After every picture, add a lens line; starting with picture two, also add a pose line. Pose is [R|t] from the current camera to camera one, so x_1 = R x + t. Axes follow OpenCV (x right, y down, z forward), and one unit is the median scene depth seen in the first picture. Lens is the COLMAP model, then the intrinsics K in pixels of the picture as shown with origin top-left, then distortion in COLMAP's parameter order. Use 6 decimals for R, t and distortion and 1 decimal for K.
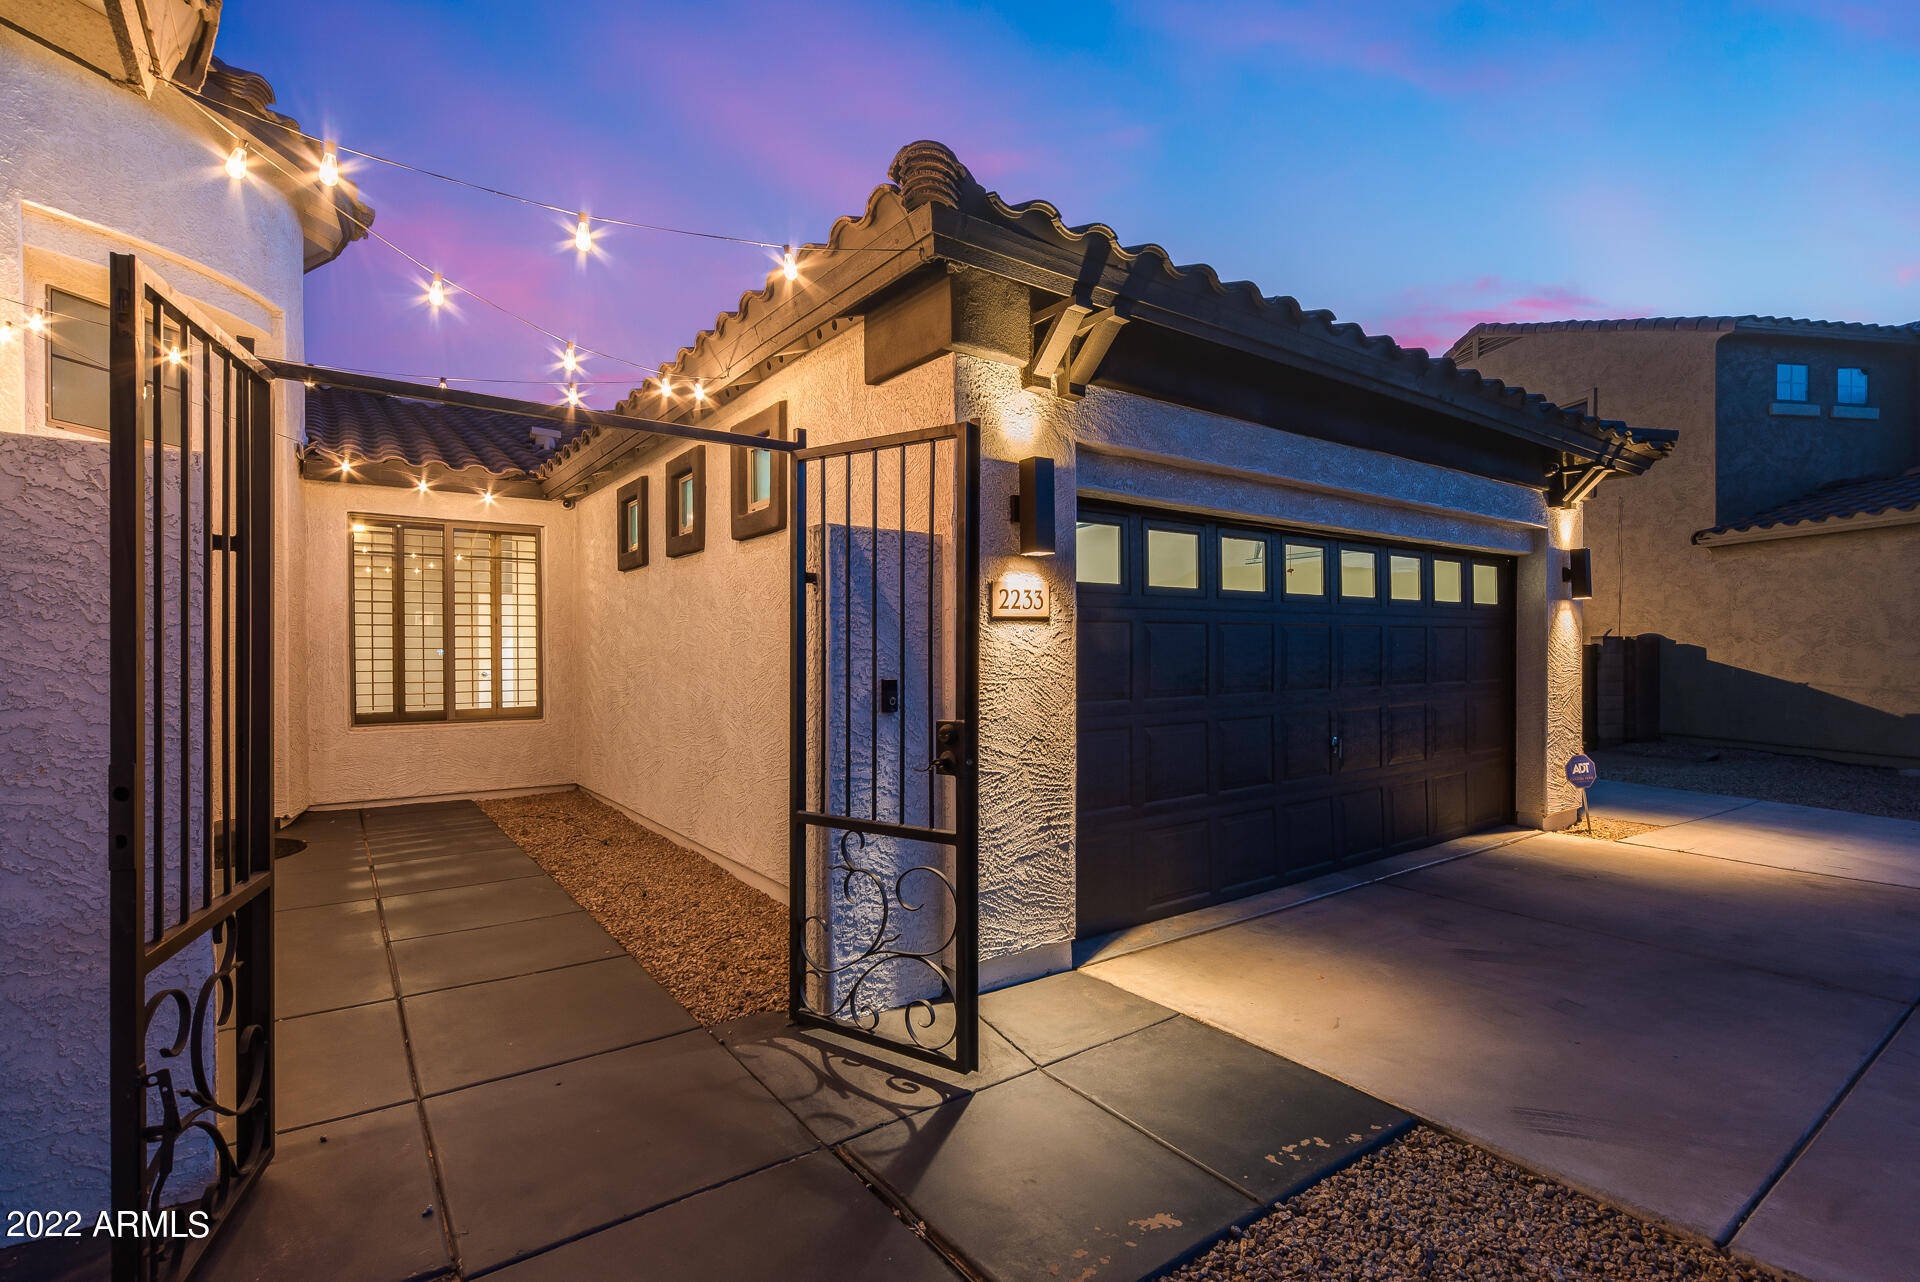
lens RADIAL K [[899.7, 0, 967.1], [0, 899.7, 643.7], [0, 0, 1]] dist [-0.002060, -0.000344]
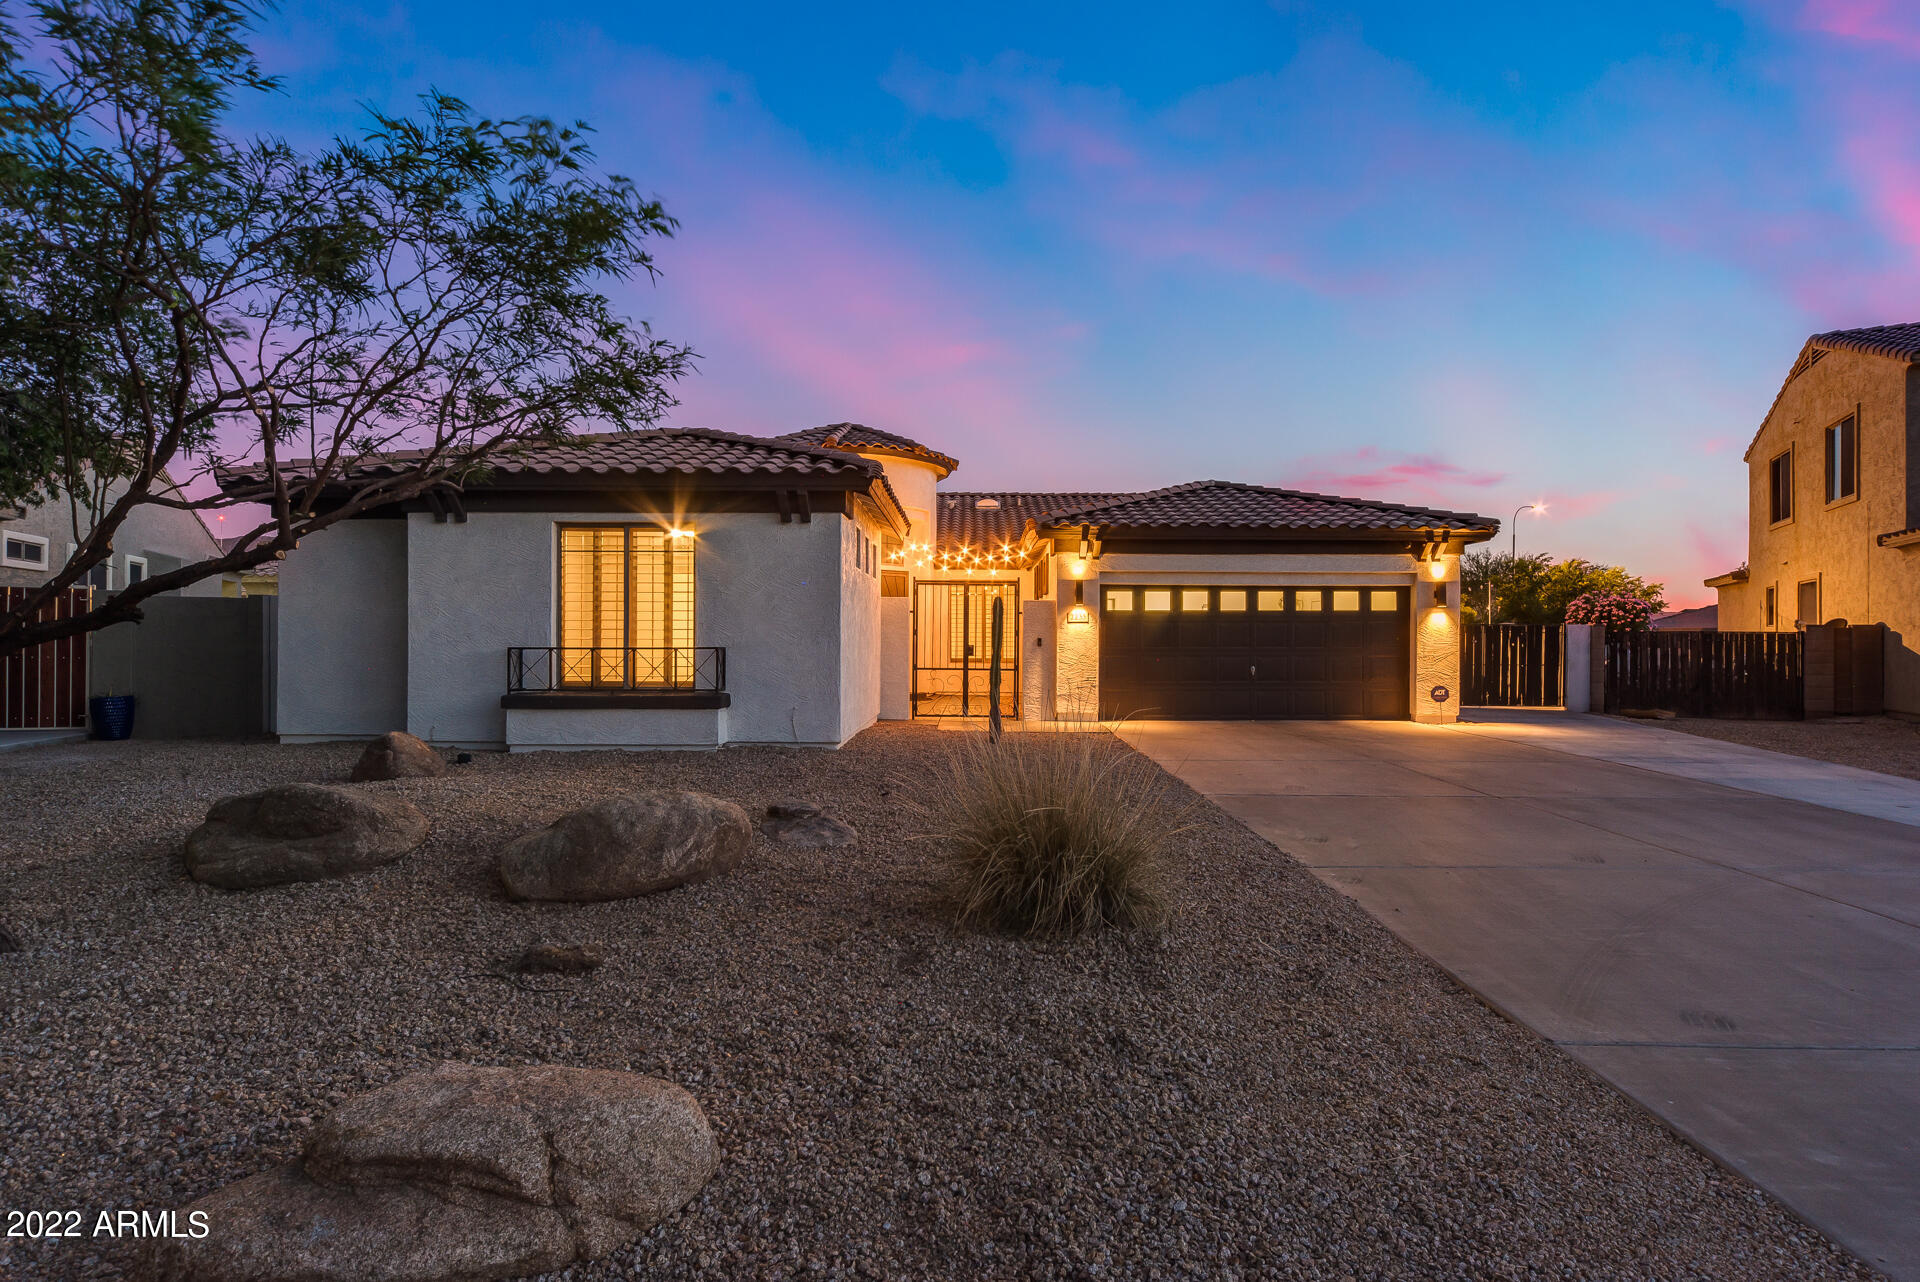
lens RADIAL K [[952.8, 0, 967.7], [0, 952.8, 623.0], [0, 0, 1]] dist [-0.001786, -0.000080]
pose [[0.803428, -0.000738, -0.595402, 1.021726], [-0.001642, 0.999993, -0.003454, -0.005558], [0.595400, 0.003753, 0.803421, -1.213328]]
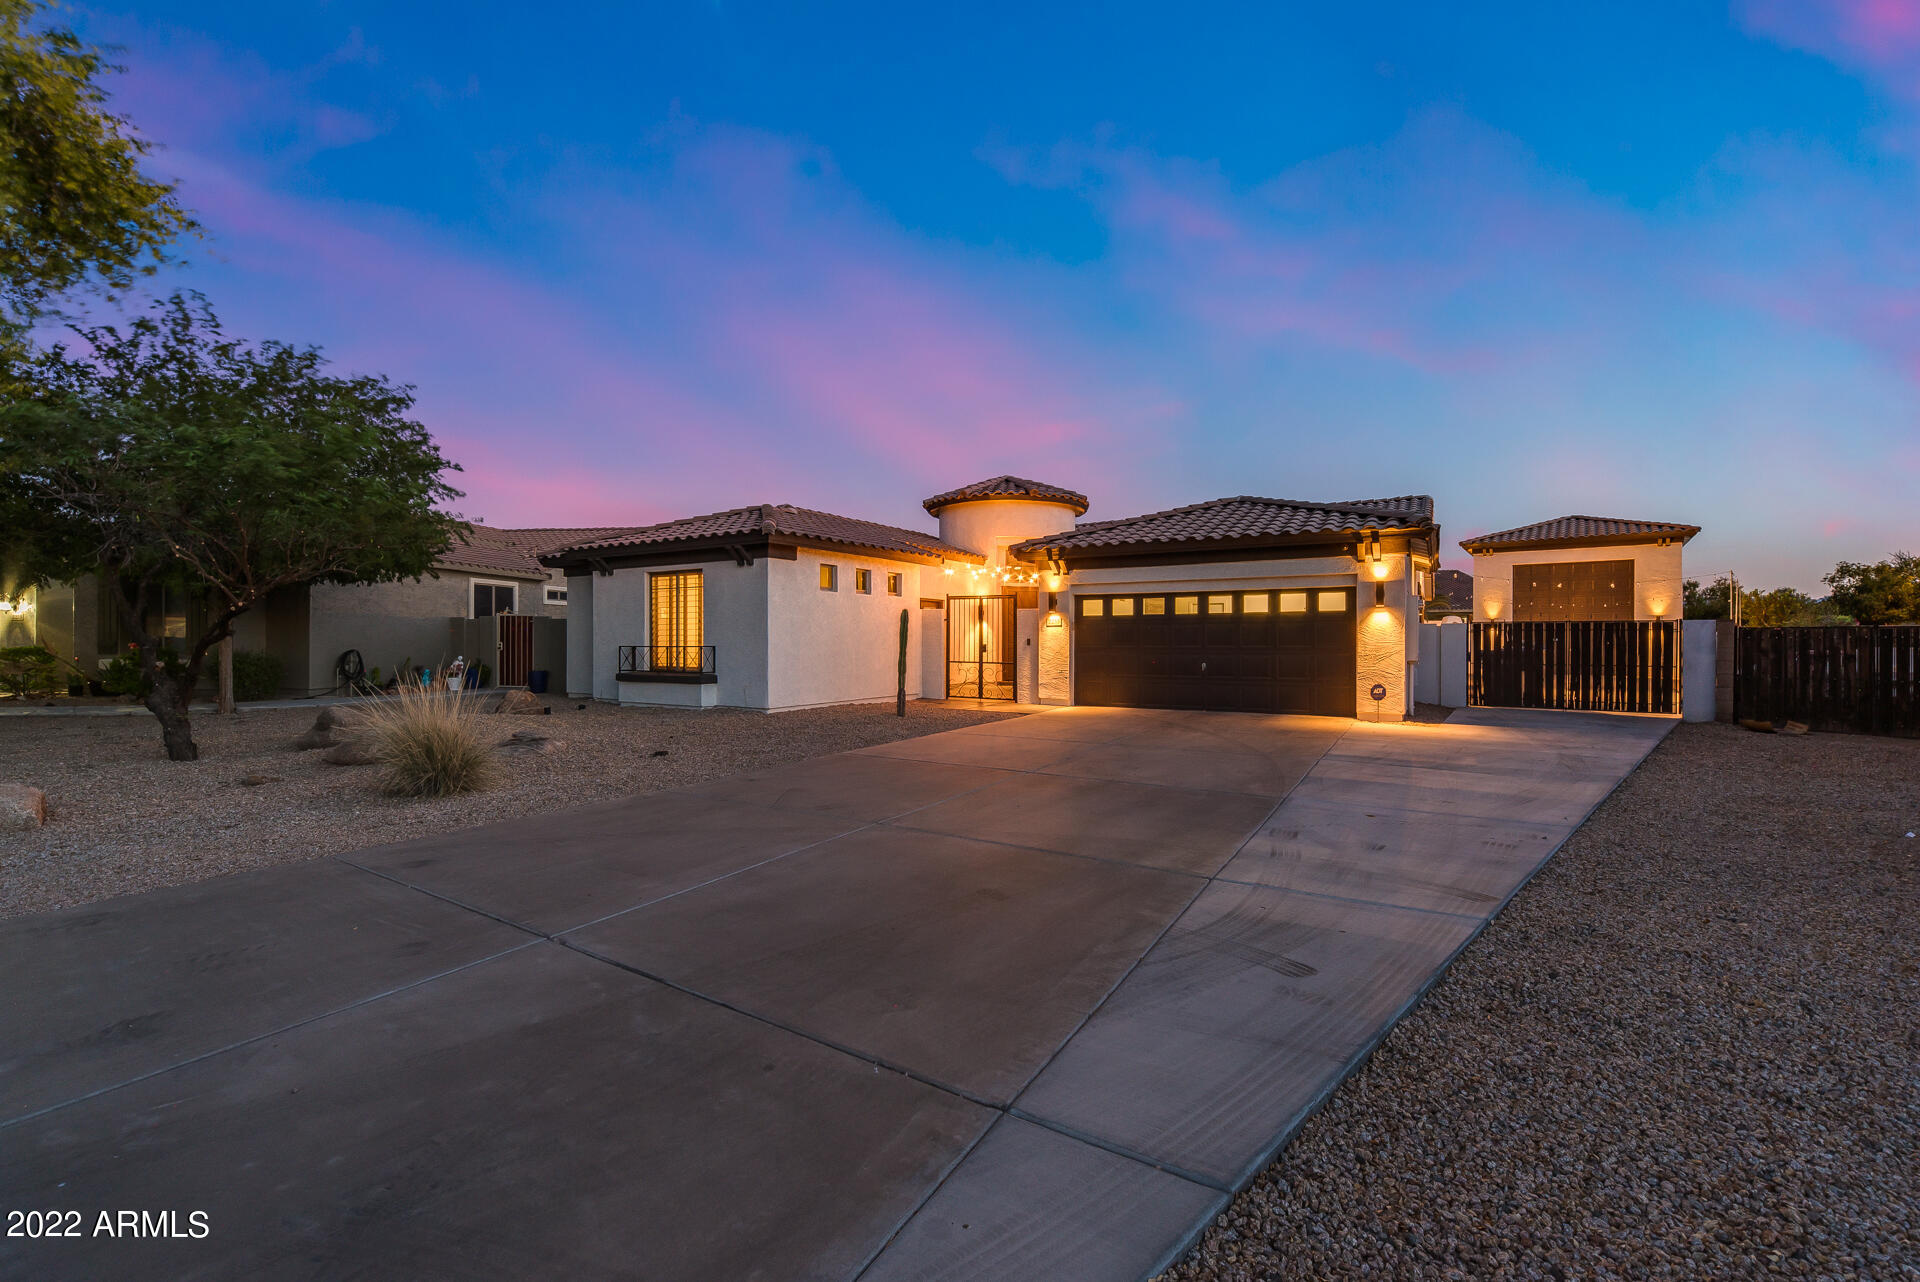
lens RADIAL K [[791.2, 0, 961.1], [0, 791.2, 635.5], [0, 0, 1]] dist [-0.001778, -0.000342]
pose [[0.380292, 0.003446, -0.924860, 1.824156], [0.010002, 0.999919, 0.007839, -0.007882], [0.924812, -0.012232, 0.380227, -0.487856]]
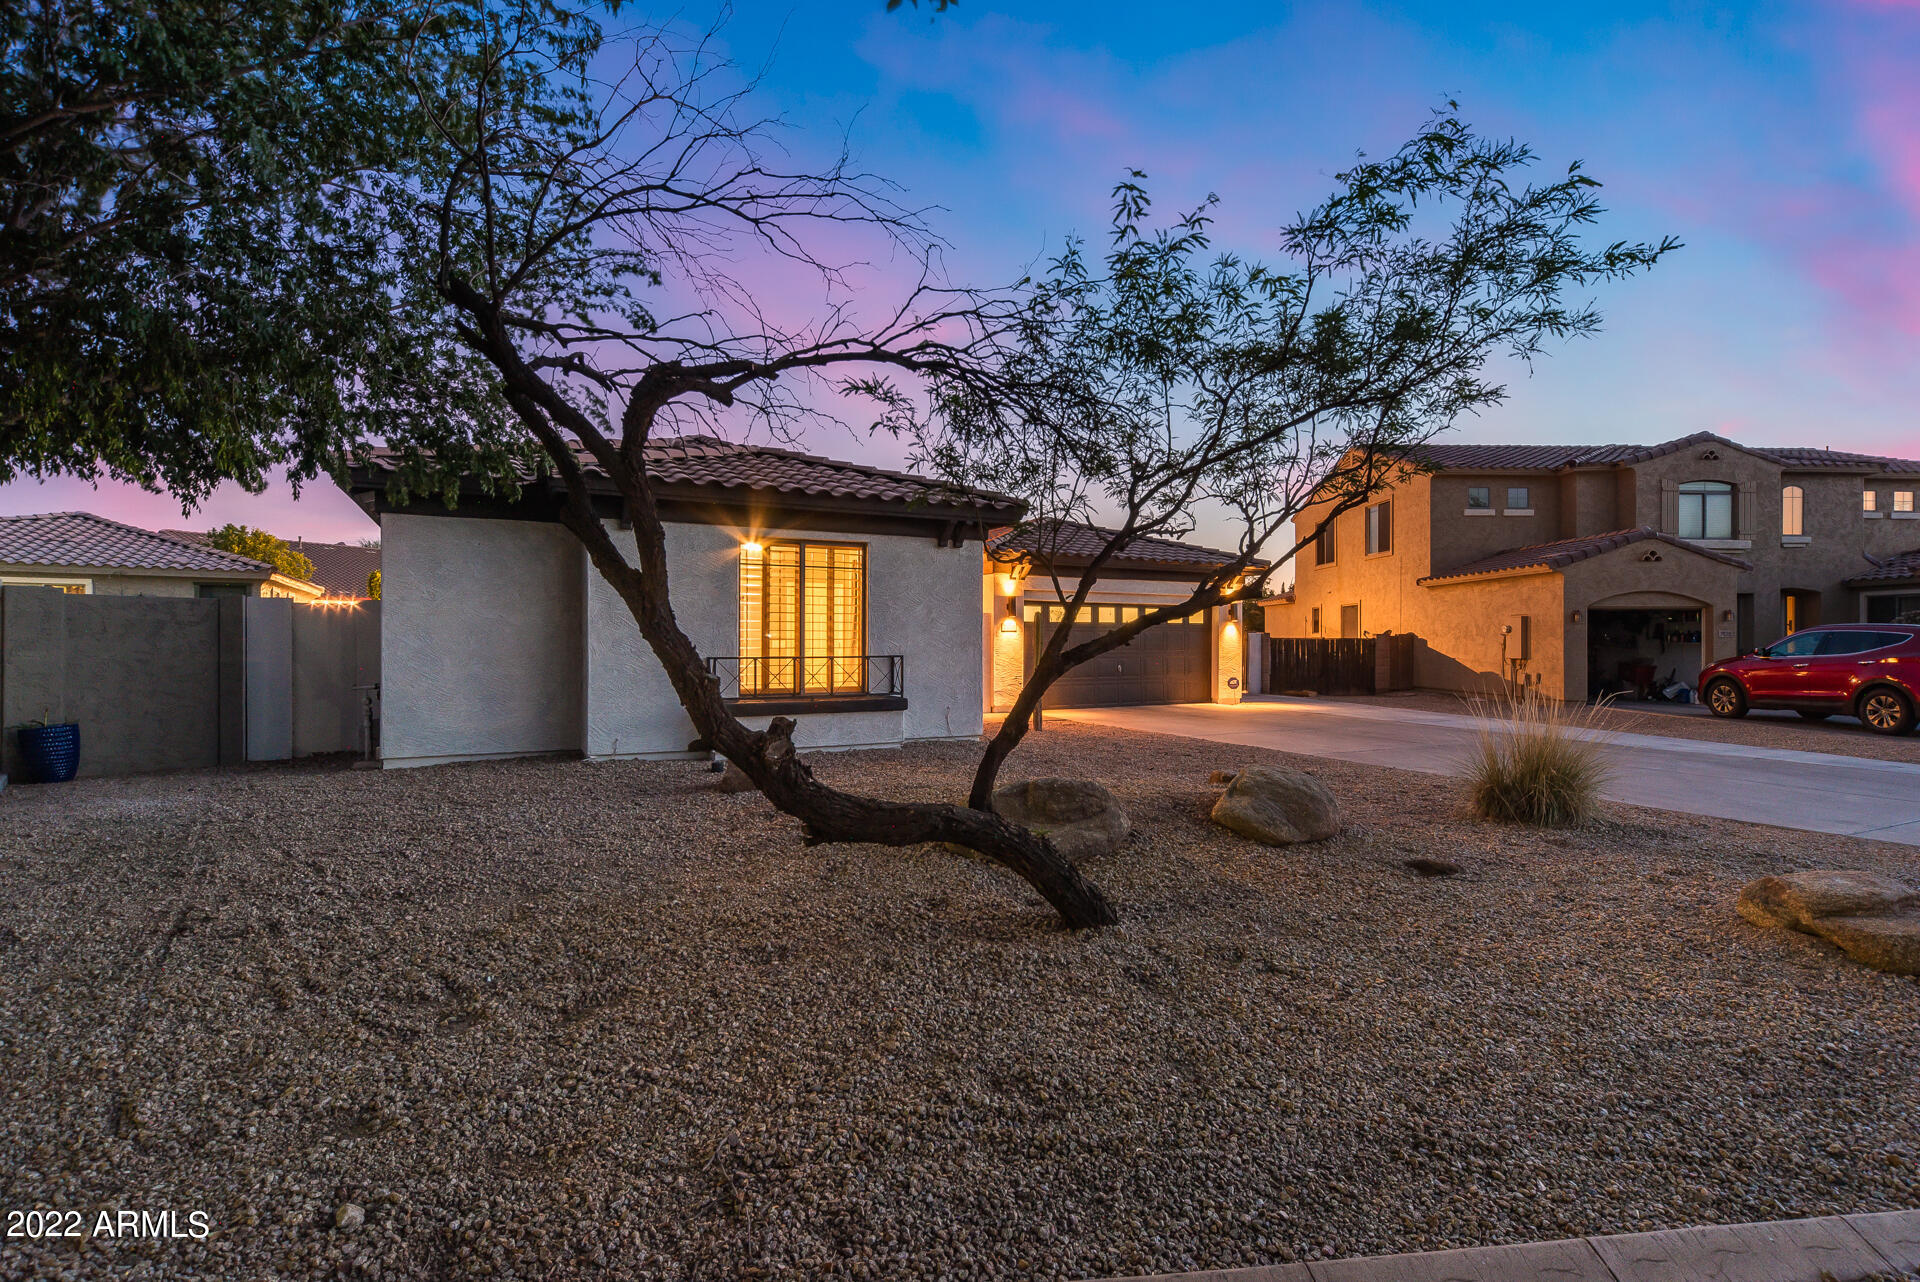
lens RADIAL K [[899.7, 0, 967.1], [0, 899.7, 643.7], [0, 0, 1]] dist [-0.002060, -0.000344]
pose [[0.989266, 0.009010, -0.145846, 0.255494], [-0.006842, 0.999859, 0.015358, -0.017103], [0.145963, -0.014195, 0.989188, -1.742563]]
